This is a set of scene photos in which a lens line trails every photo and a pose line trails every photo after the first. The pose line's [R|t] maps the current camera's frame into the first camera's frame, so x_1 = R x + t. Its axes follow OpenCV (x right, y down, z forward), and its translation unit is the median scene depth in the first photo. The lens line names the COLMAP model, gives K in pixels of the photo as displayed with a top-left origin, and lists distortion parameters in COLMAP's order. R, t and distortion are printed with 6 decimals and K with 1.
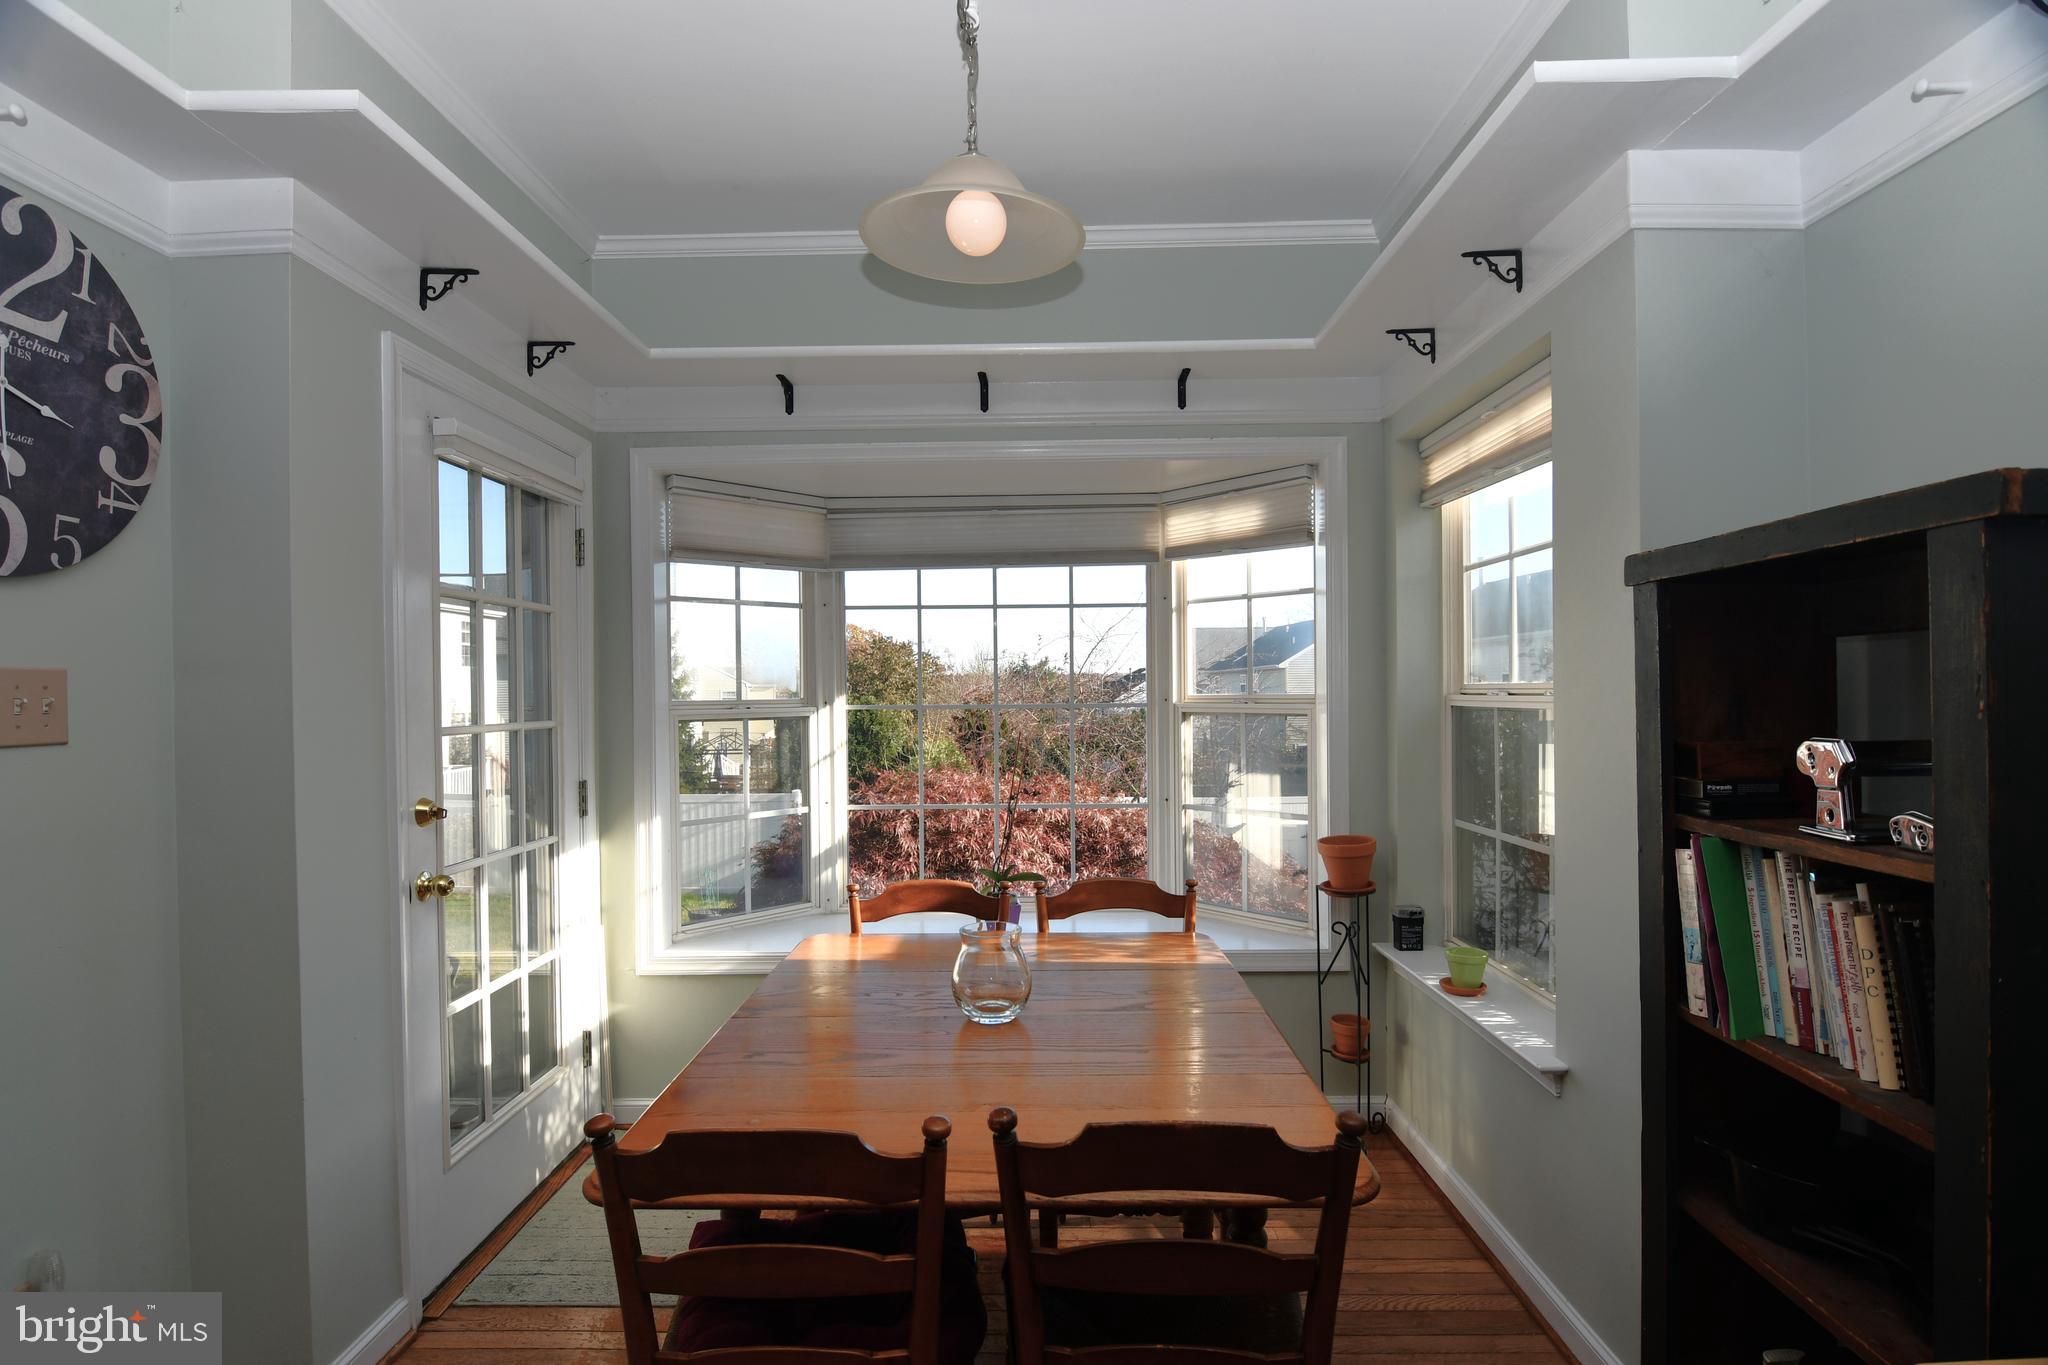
lens RADIAL K [[991.2, 0, 1019.5], [0, 991.2, 687.0], [0, 0, 1]] dist [-0.010880, -0.001362]
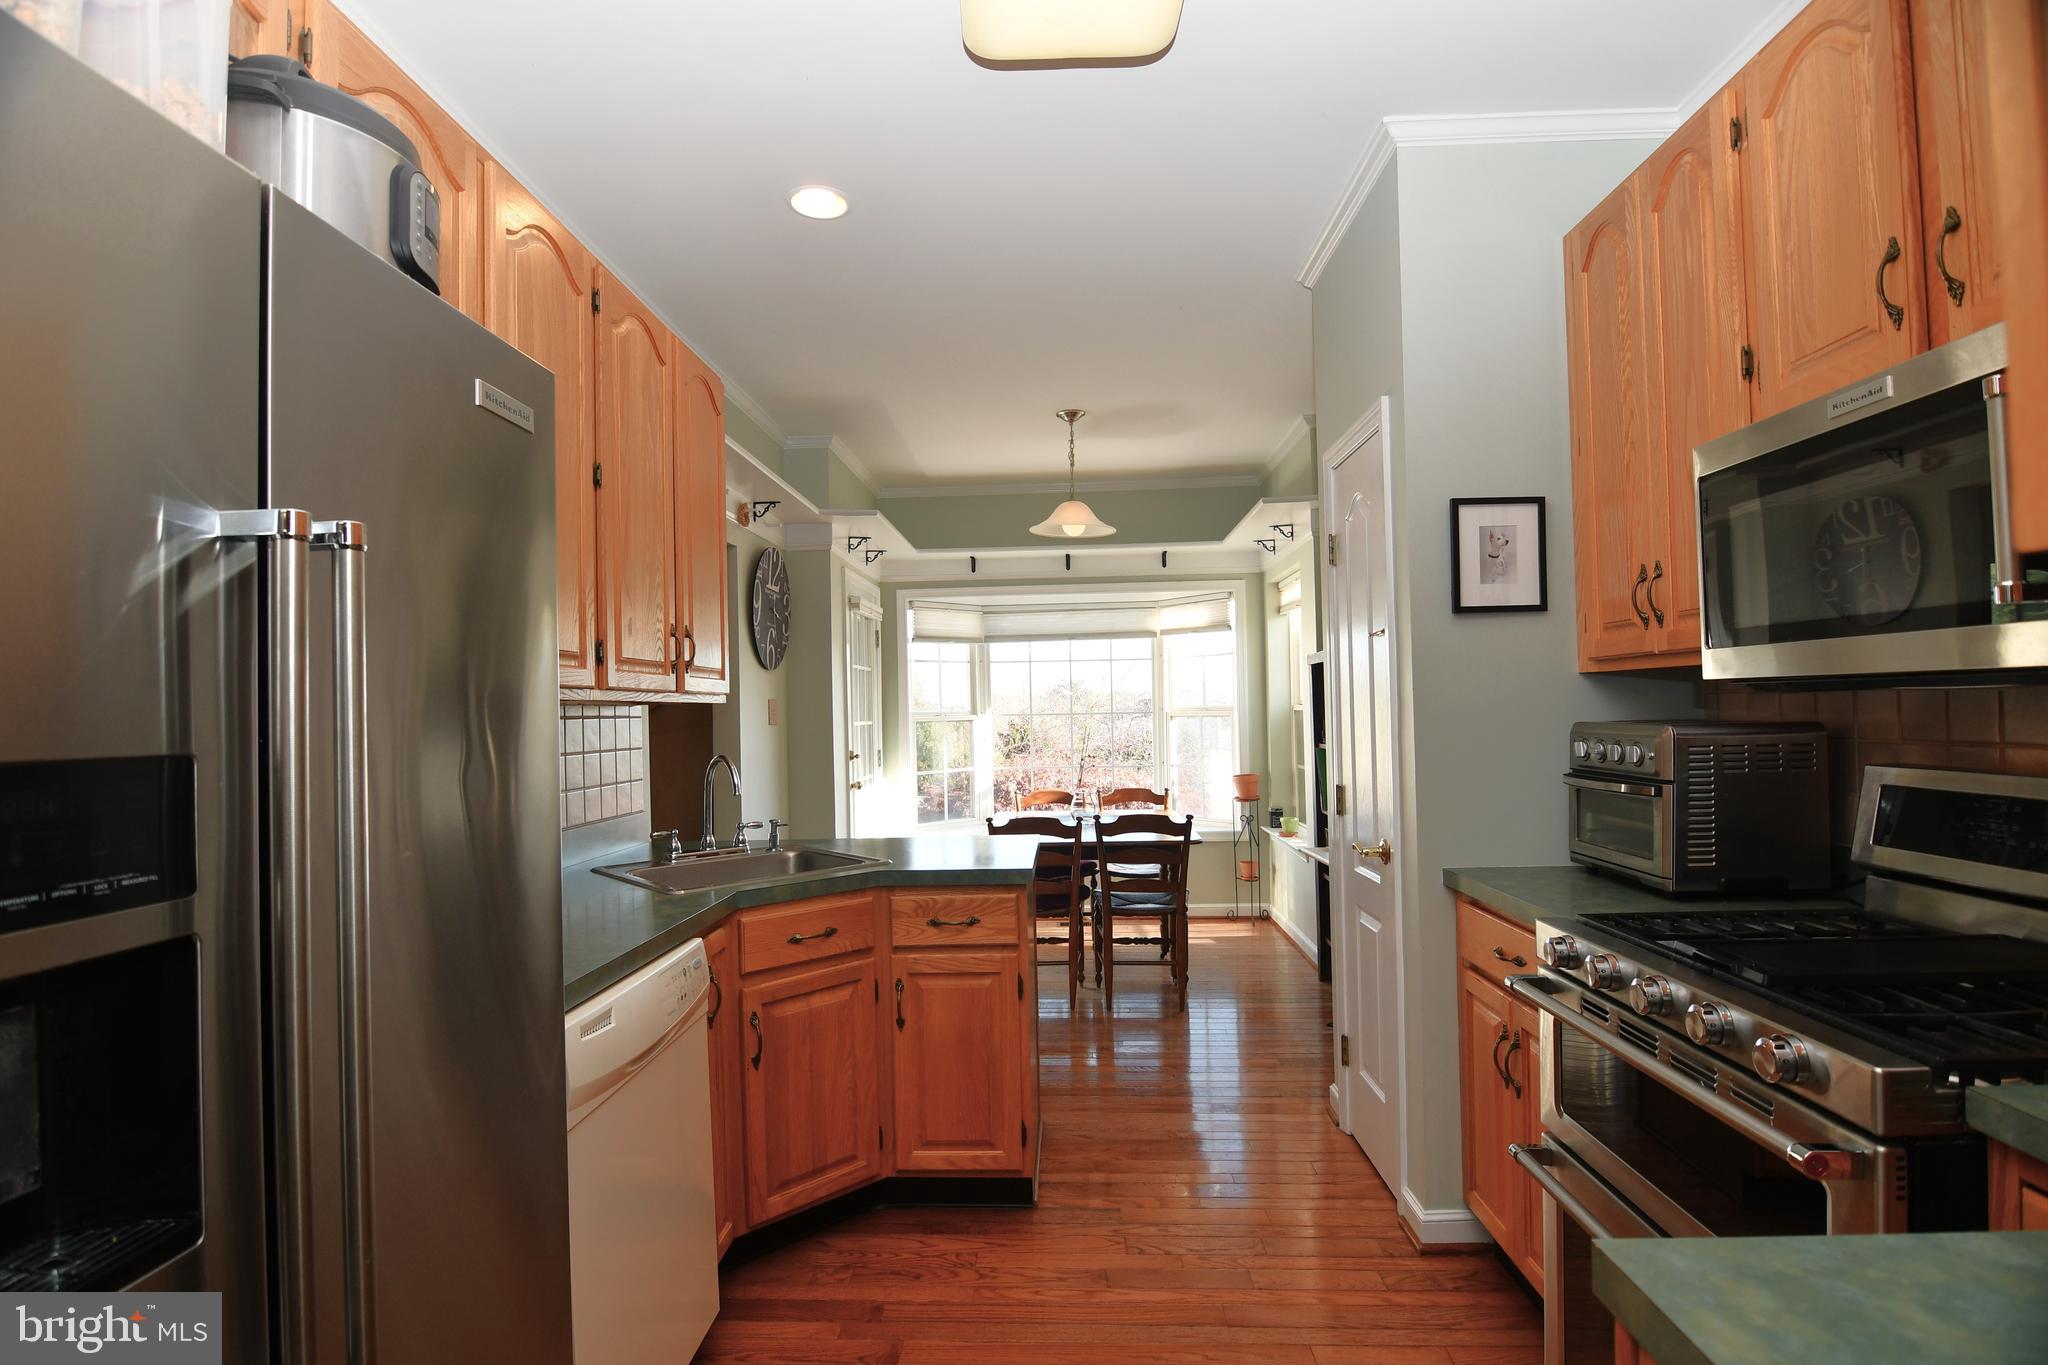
lens RADIAL K [[991.2, 0, 1029.1], [0, 991.2, 686.1], [0, 0, 1]] dist [-0.010880, -0.001362]
pose [[0.999562, -0.009680, -0.027968, -0.061972], [0.009131, 0.999764, -0.019693, 0.003421], [0.028153, 0.019429, 0.999415, -1.067307]]
